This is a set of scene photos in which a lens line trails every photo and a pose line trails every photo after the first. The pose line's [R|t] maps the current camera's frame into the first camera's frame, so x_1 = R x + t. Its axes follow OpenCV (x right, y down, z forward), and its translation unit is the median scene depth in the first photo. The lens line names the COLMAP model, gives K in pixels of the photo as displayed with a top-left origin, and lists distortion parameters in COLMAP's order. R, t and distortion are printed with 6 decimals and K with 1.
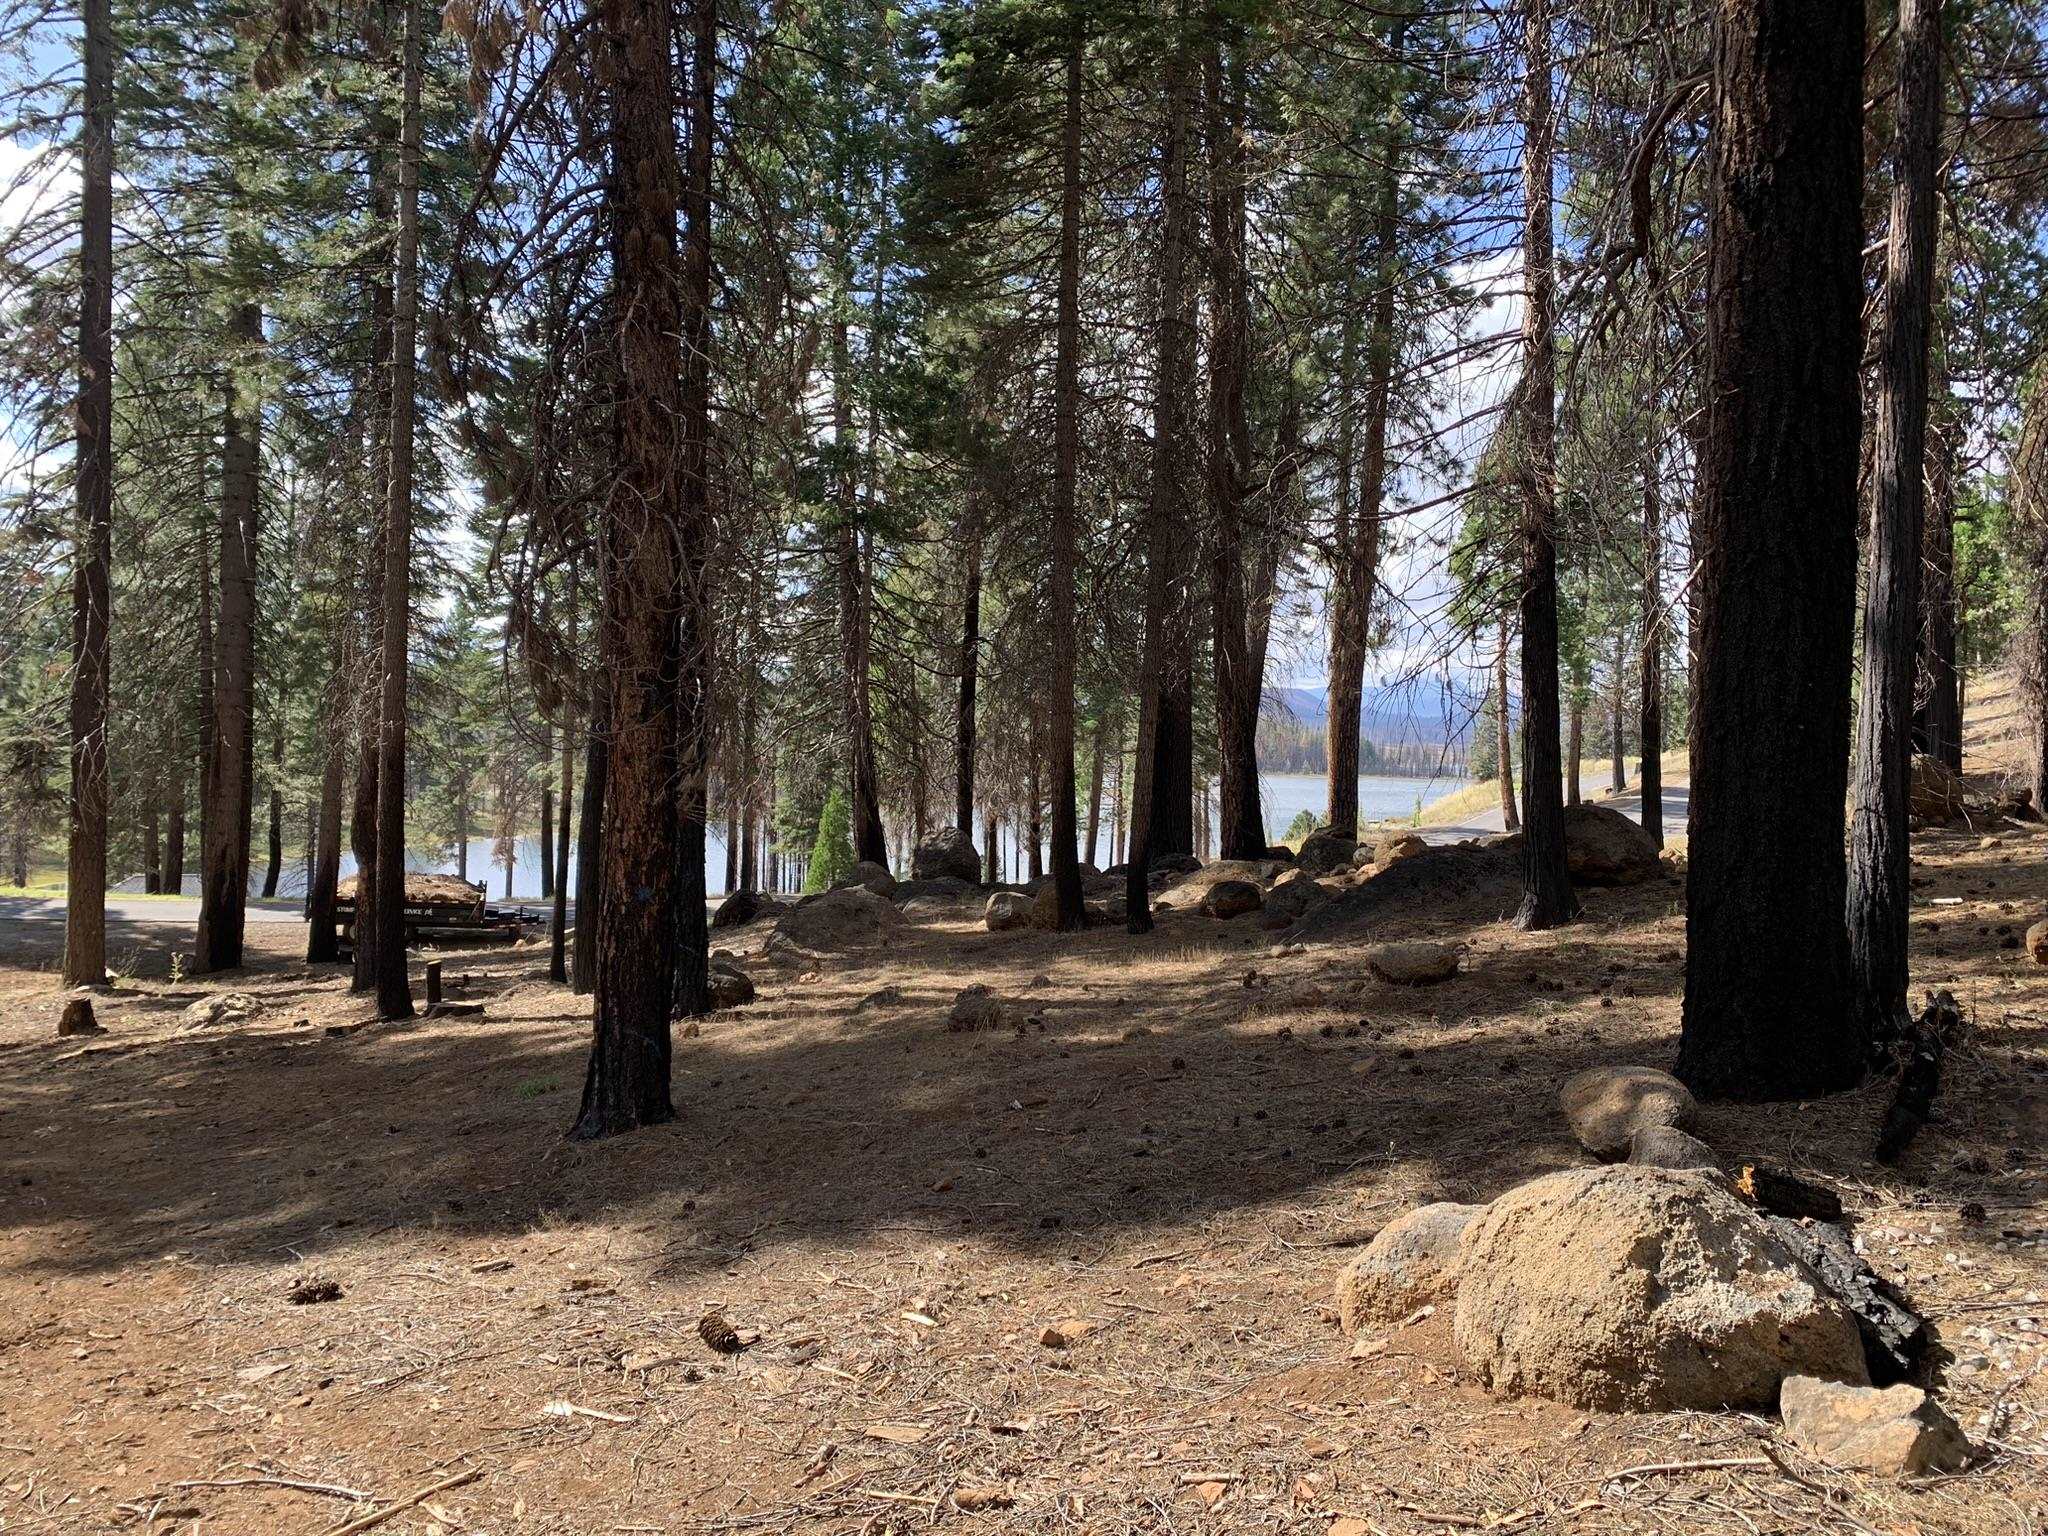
lens RADIAL K [[1586.3, 0, 1024.0], [0, 1586.3, 768.0], [0, 0, 1]] dist [0.054654, -0.032818]
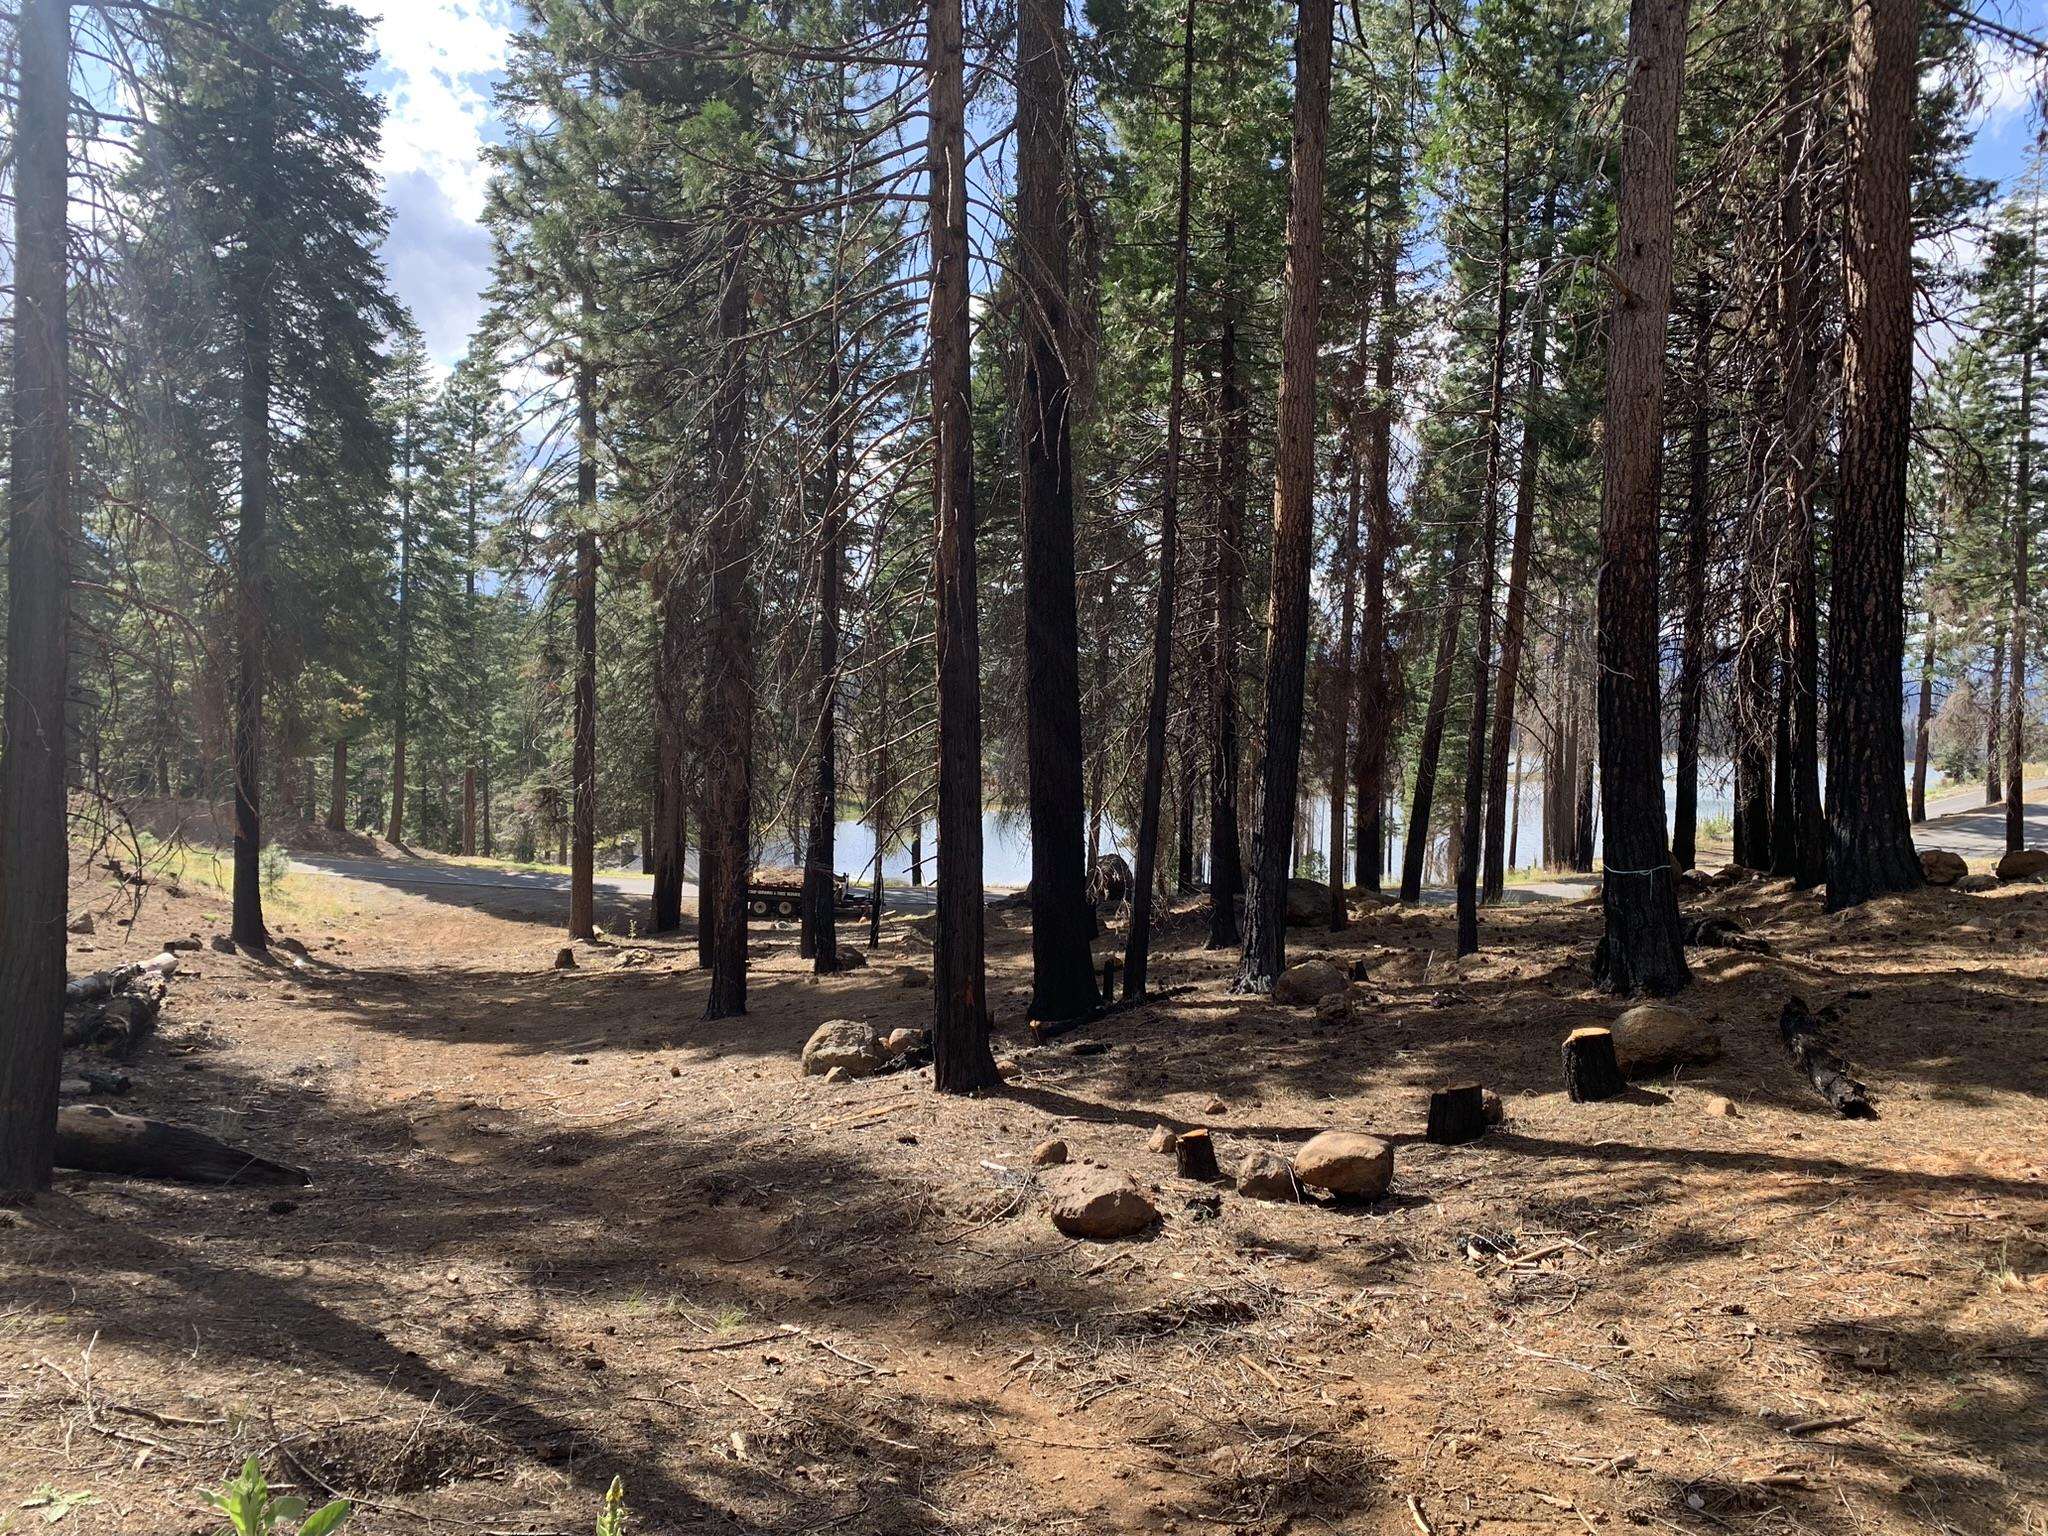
lens RADIAL K [[1586.3, 0, 1024.0], [0, 1586.3, 768.0], [0, 0, 1]] dist [0.054654, -0.032818]
pose [[0.957141, 0.008652, -0.289495, 0.387364], [-0.003170, 0.999807, 0.019402, -0.086822], [0.289607, -0.017653, 0.956983, -0.505834]]
